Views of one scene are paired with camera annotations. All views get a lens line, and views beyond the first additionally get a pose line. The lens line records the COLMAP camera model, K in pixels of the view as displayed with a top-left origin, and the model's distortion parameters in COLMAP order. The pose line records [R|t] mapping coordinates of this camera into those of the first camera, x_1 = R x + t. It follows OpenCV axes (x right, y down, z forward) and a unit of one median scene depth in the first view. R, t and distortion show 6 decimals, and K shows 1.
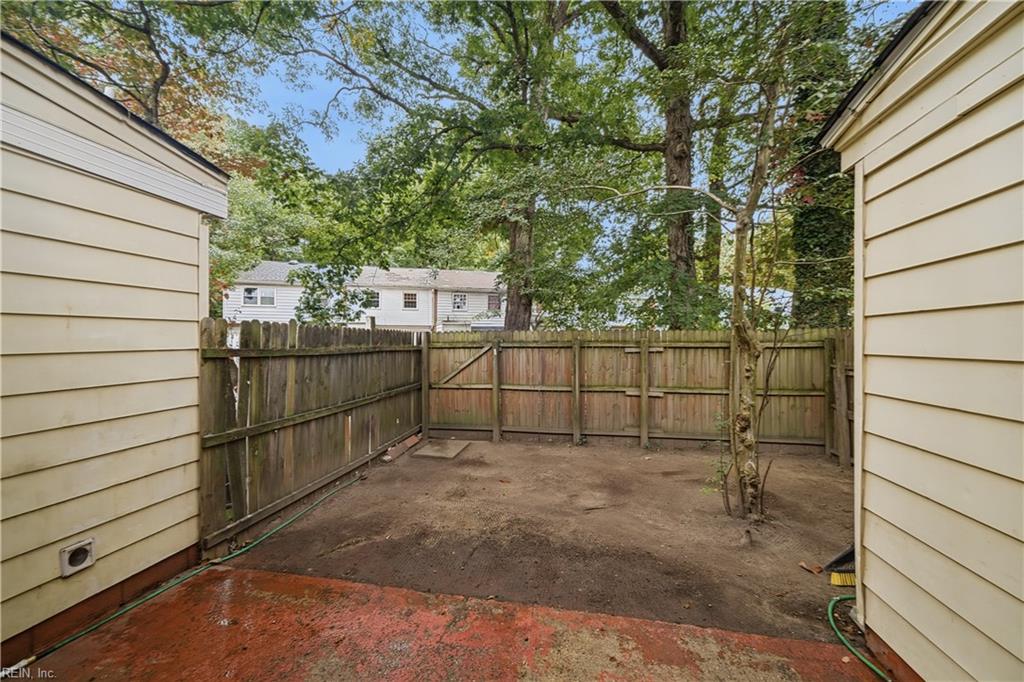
lens RADIAL K [[403.5, 0, 504.2], [0, 403.5, 340.8], [0, 0, 1]] dist [-0.004056, 0.000453]
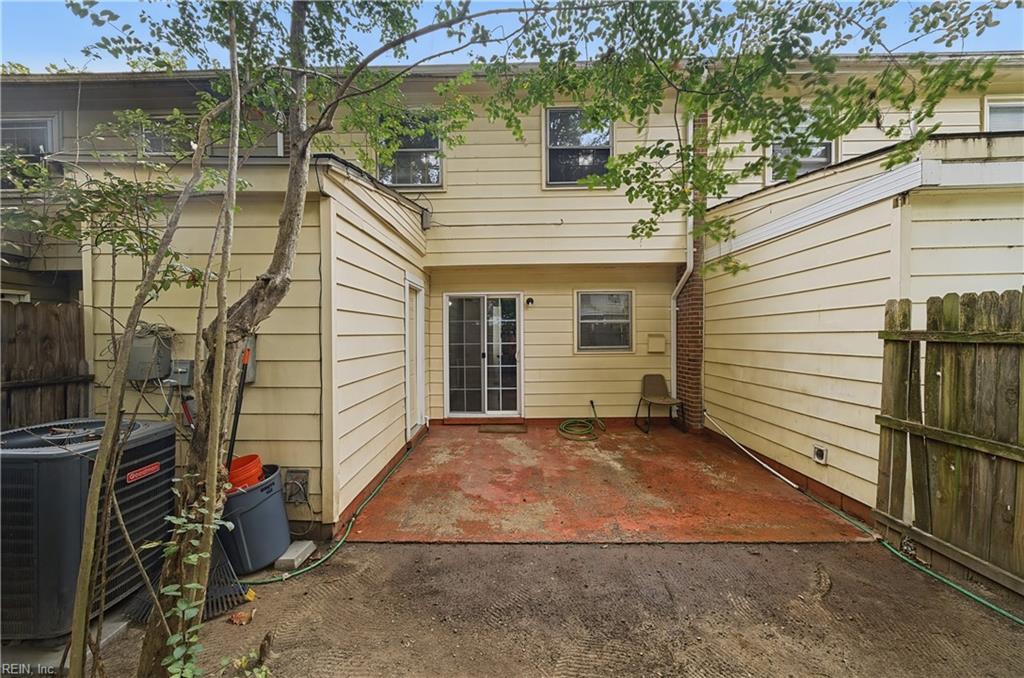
lens RADIAL K [[403.5, 0, 505.2], [0, 403.5, 335.7], [0, 0, 1]] dist [-0.004056, 0.000453]
pose [[-0.982328, 0.005357, -0.187090, 0.347730], [0.004830, 0.999983, 0.003272, 0.020888], [0.187104, 0.002311, -0.982337, 1.563651]]
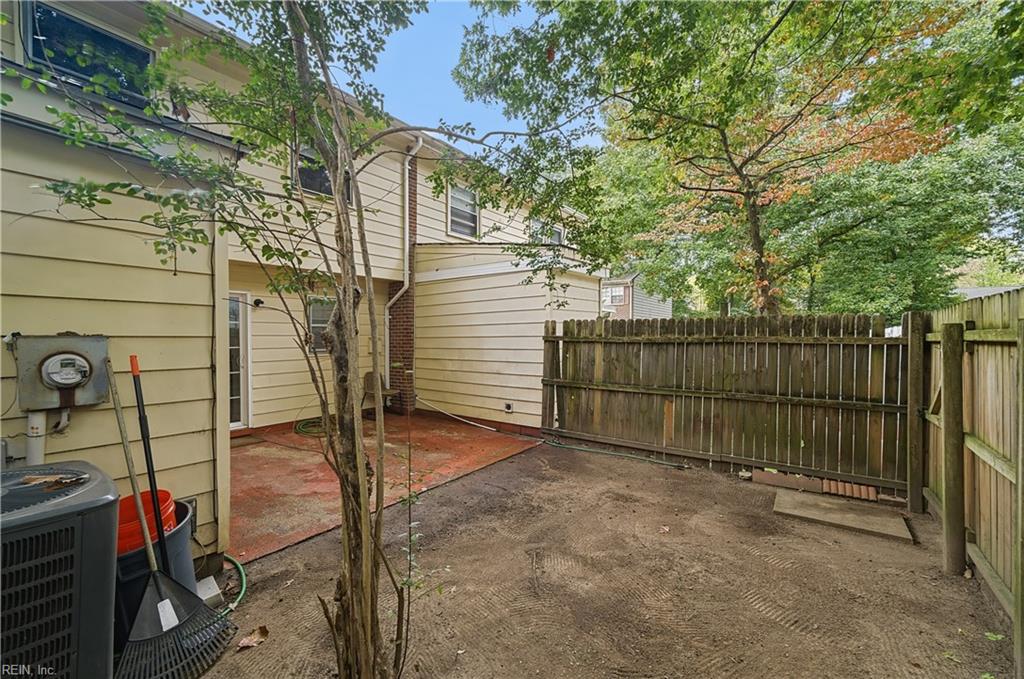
lens RADIAL K [[403.5, 0, 504.2], [0, 403.5, 341.2], [0, 0, 1]] dist [-0.004056, 0.000453]
pose [[-0.429269, 0.011153, -0.903108, 1.028731], [0.002486, 0.999935, 0.011167, 0.019633], [0.903173, 0.002548, -0.429269, 1.448693]]
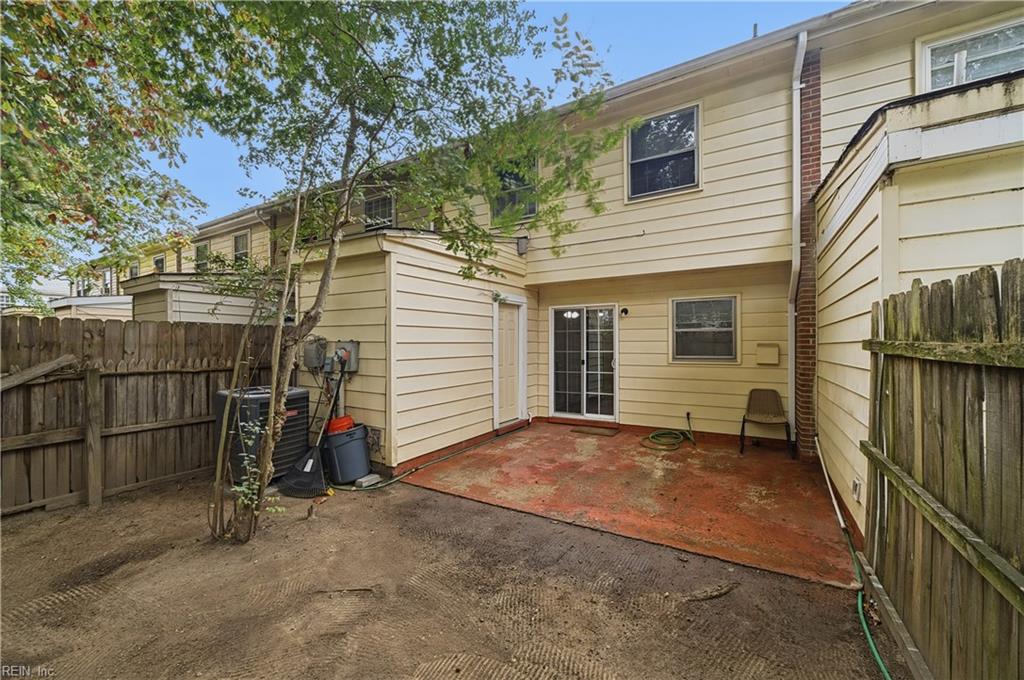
lens RADIAL K [[403.5, 0, 508.7], [0, 403.5, 341.0], [0, 0, 1]] dist [-0.004056, 0.000453]
pose [[-0.943651, 0.001792, 0.330937, -0.254542], [-0.000240, 0.999981, -0.006097, 0.023251], [-0.330941, -0.005833, -0.943633, 1.763992]]
